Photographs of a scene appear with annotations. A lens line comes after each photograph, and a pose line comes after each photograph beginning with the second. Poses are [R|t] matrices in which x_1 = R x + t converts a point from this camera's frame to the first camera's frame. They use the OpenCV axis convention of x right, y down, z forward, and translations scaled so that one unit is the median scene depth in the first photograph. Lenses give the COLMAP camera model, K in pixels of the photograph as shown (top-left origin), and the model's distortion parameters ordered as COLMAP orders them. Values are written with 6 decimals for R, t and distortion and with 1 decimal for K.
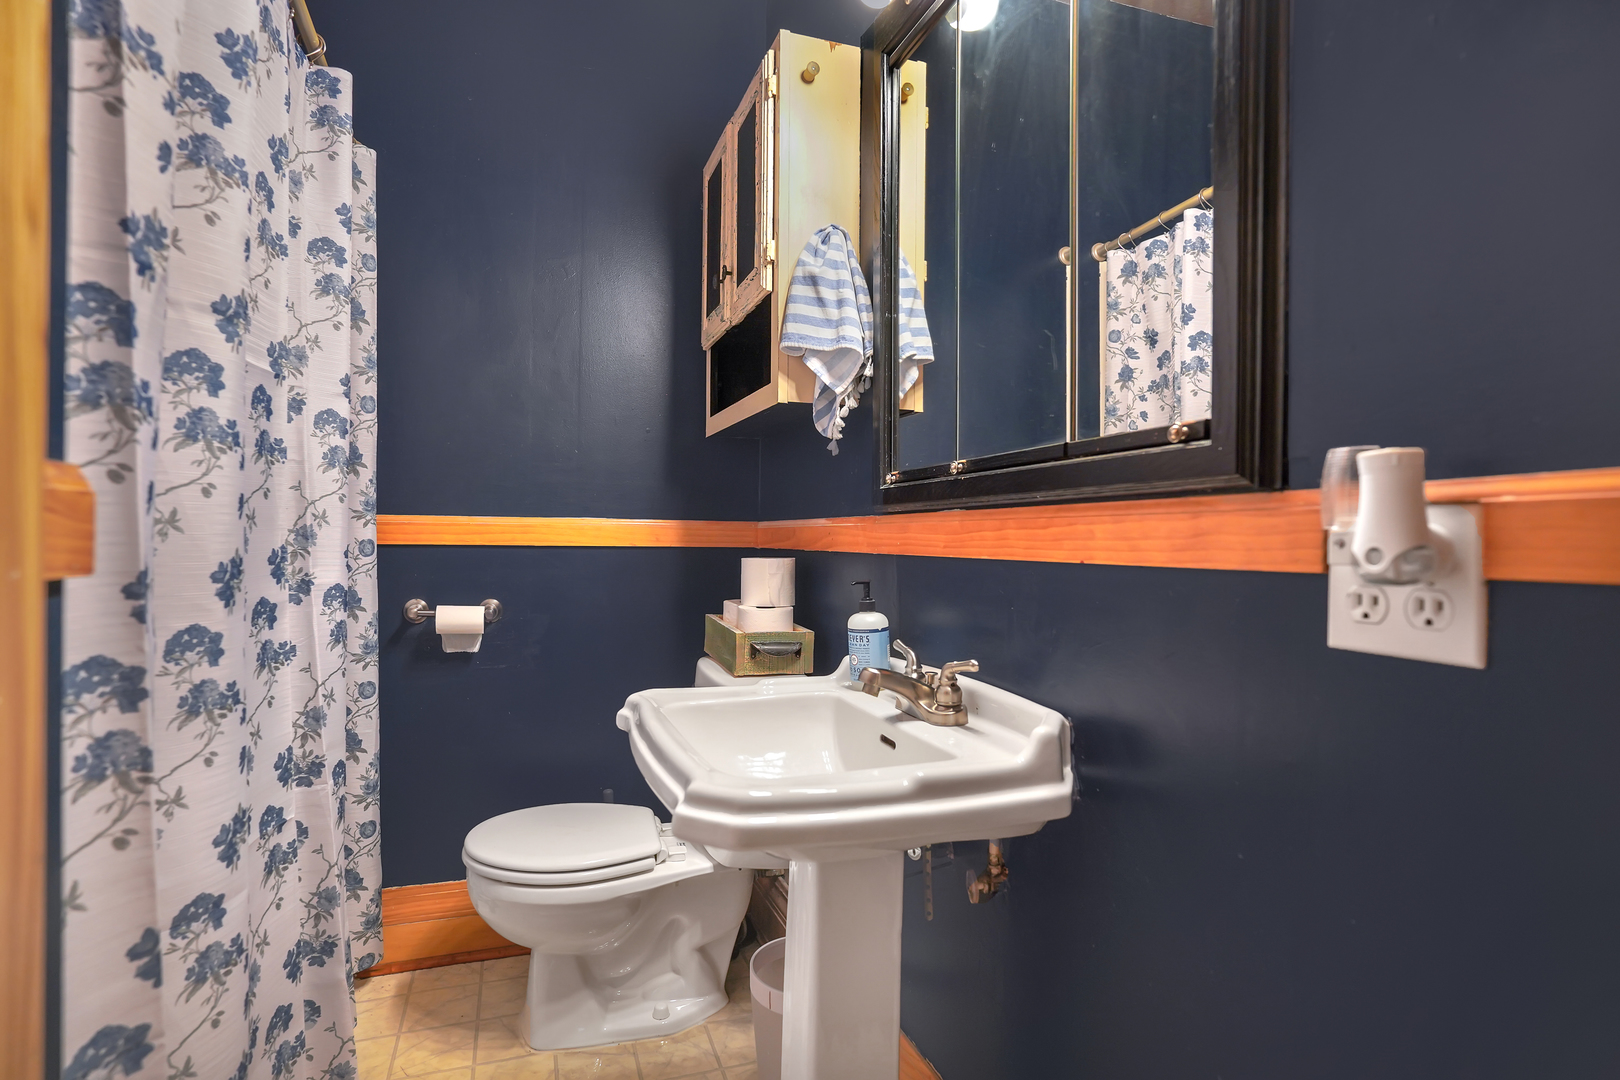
lens RADIAL K [[835.5, 0, 813.3], [0, 835.5, 562.4], [0, 0, 1]] dist [-0.099742, 0.054081]
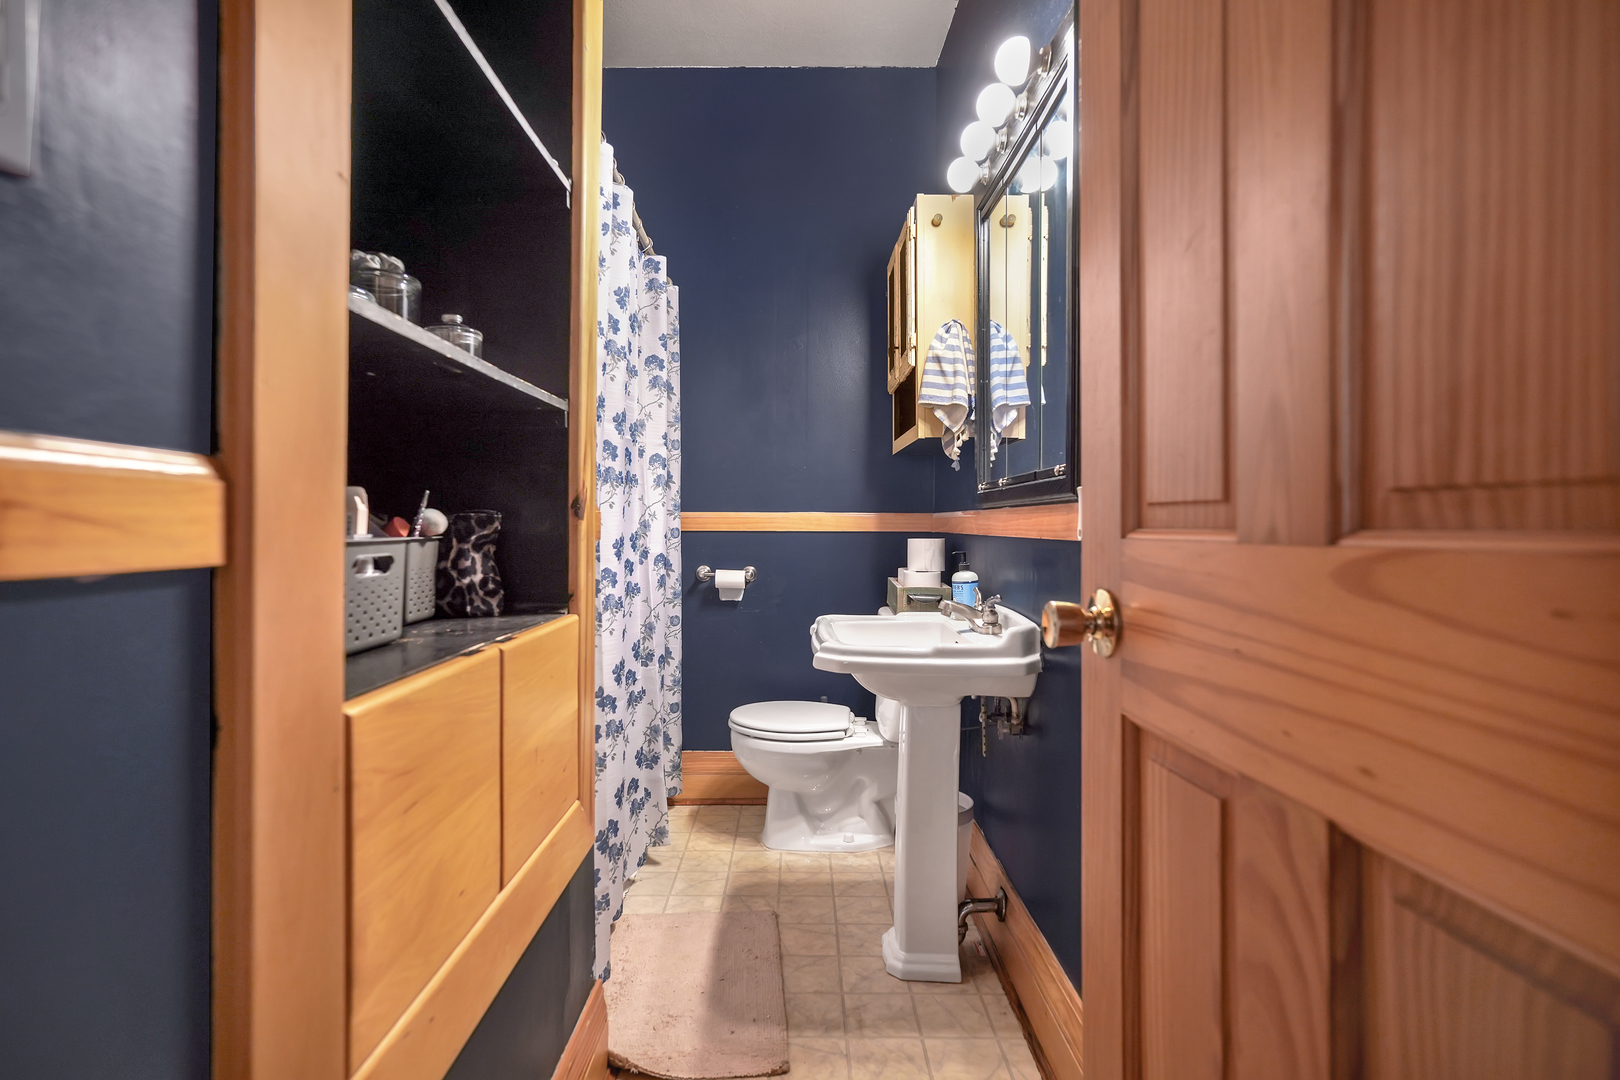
lens RADIAL K [[835.5, 0, 813.3], [0, 835.5, 562.4], [0, 0, 1]] dist [-0.099742, 0.054081]
pose [[0.948118, 0.006797, -0.317847, 0.266402], [-0.001867, 0.999873, 0.015811, 0.015570], [0.317915, -0.014398, 0.948010, -0.539496]]
